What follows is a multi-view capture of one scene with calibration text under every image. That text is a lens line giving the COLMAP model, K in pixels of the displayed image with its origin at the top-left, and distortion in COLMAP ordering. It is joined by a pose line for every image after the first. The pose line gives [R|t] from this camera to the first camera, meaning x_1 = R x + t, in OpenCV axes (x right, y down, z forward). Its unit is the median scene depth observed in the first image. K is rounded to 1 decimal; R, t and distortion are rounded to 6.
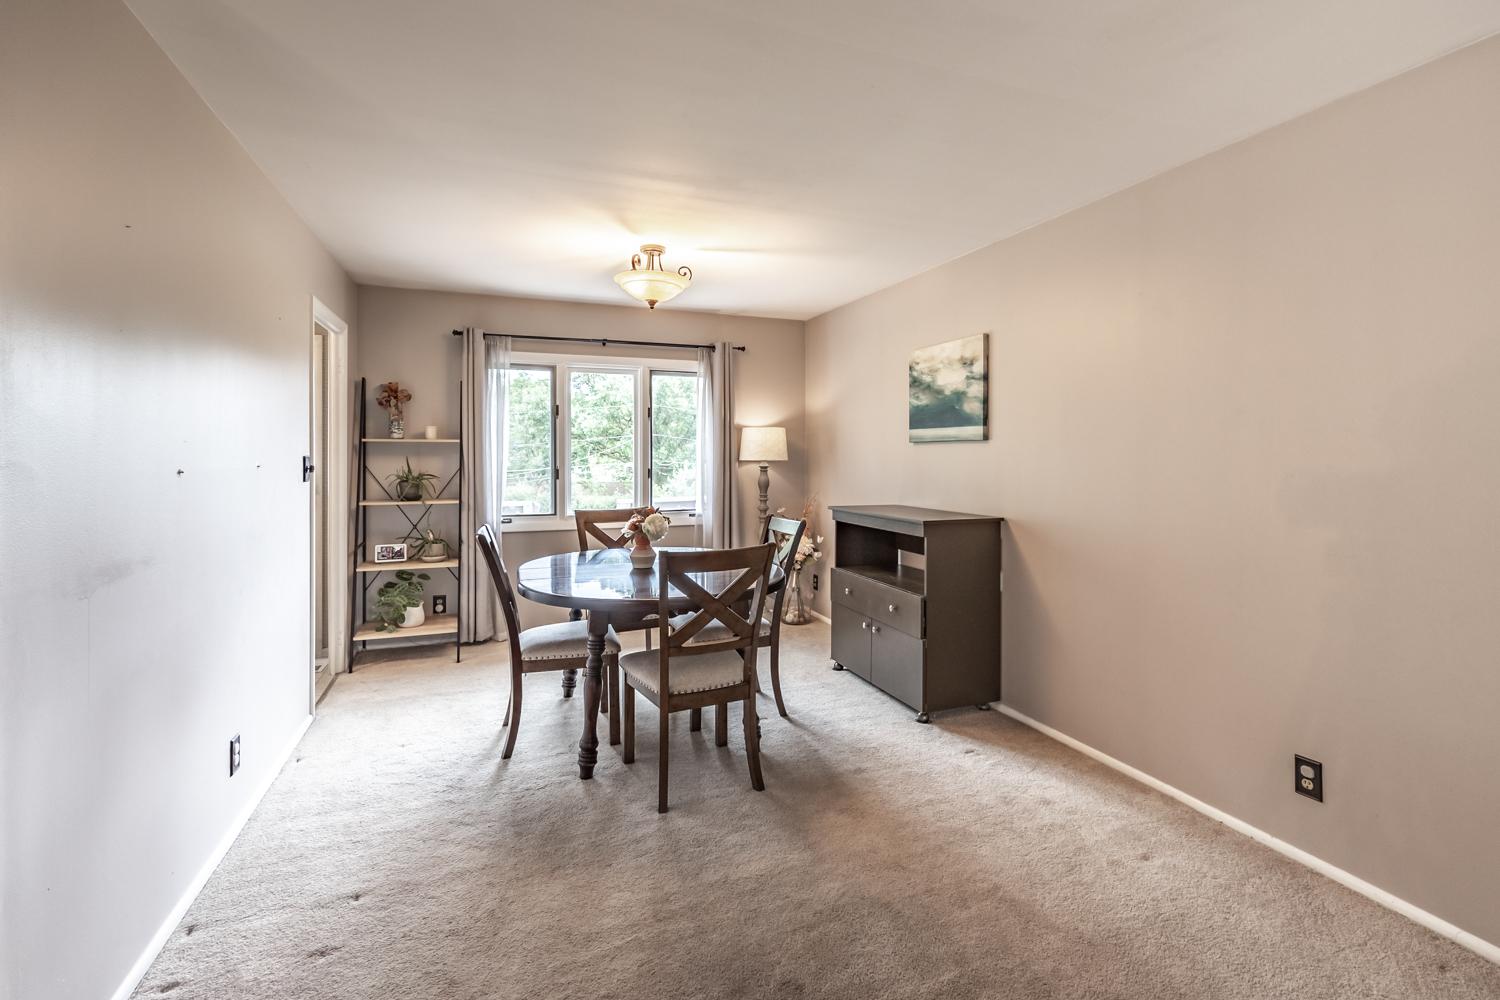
lens RADIAL K [[693.4, 0, 753.3], [0, 693.4, 457.6], [0, 0, 1]] dist [-0.000407, -0.000143]
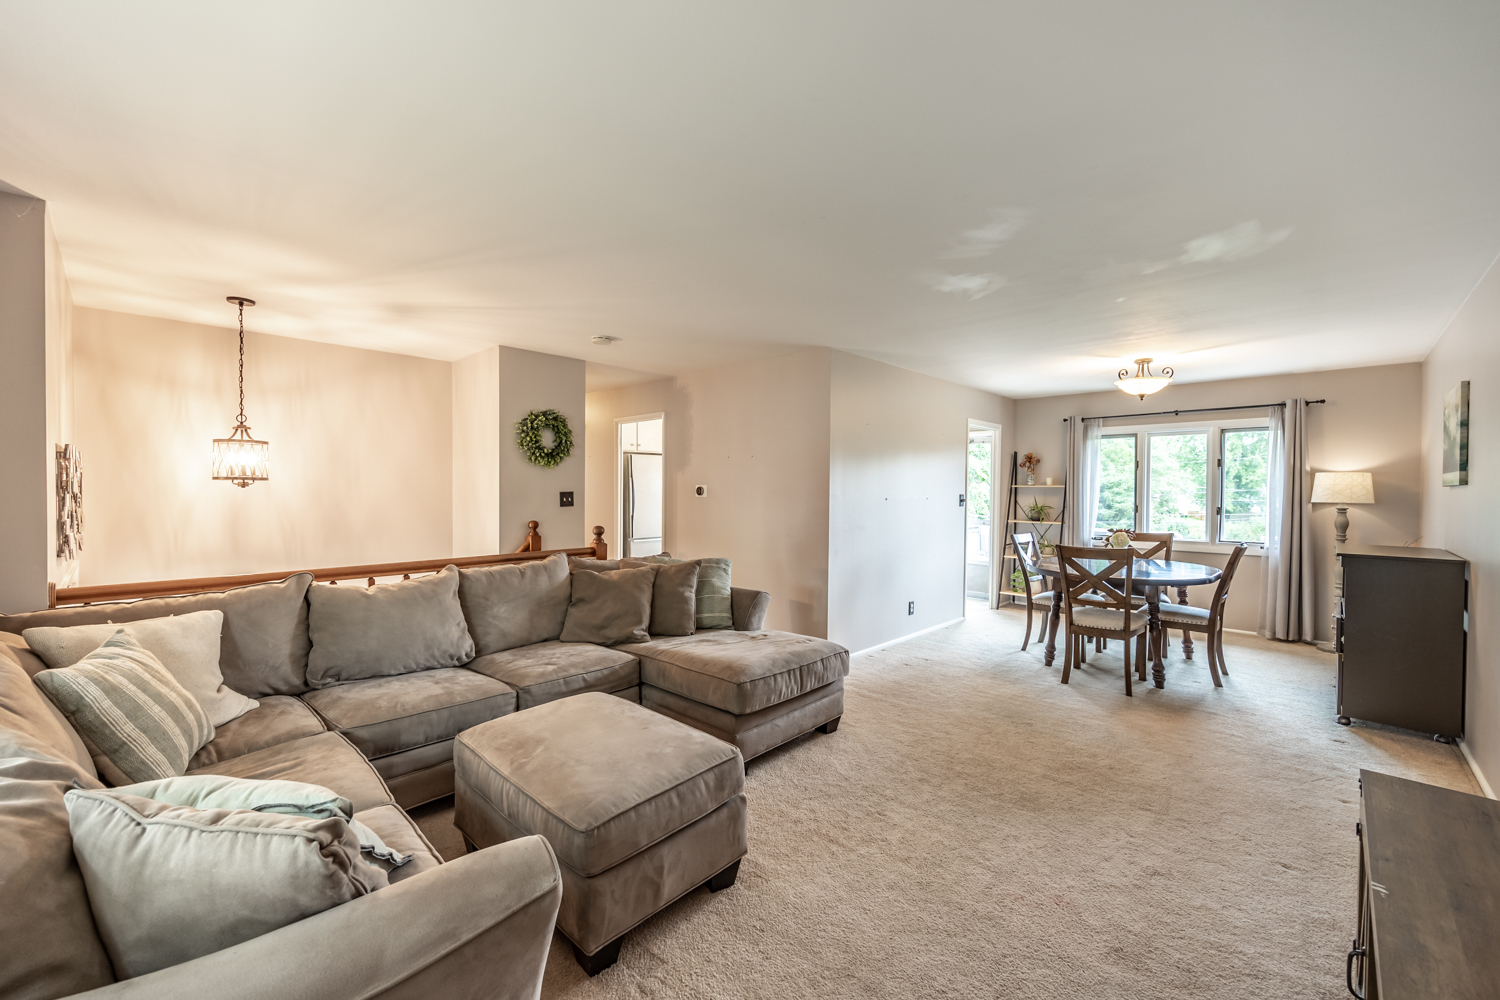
lens RADIAL K [[607.3, 0, 753.2], [0, 607.3, 500.3], [0, 0, 1]] dist [-0.000419, 0.000039]
pose [[0.413467, 0.017857, -0.910344, 0.595207], [-0.012307, 0.999826, 0.014022, -0.002505], [0.910436, 0.005406, 0.413615, -0.271701]]
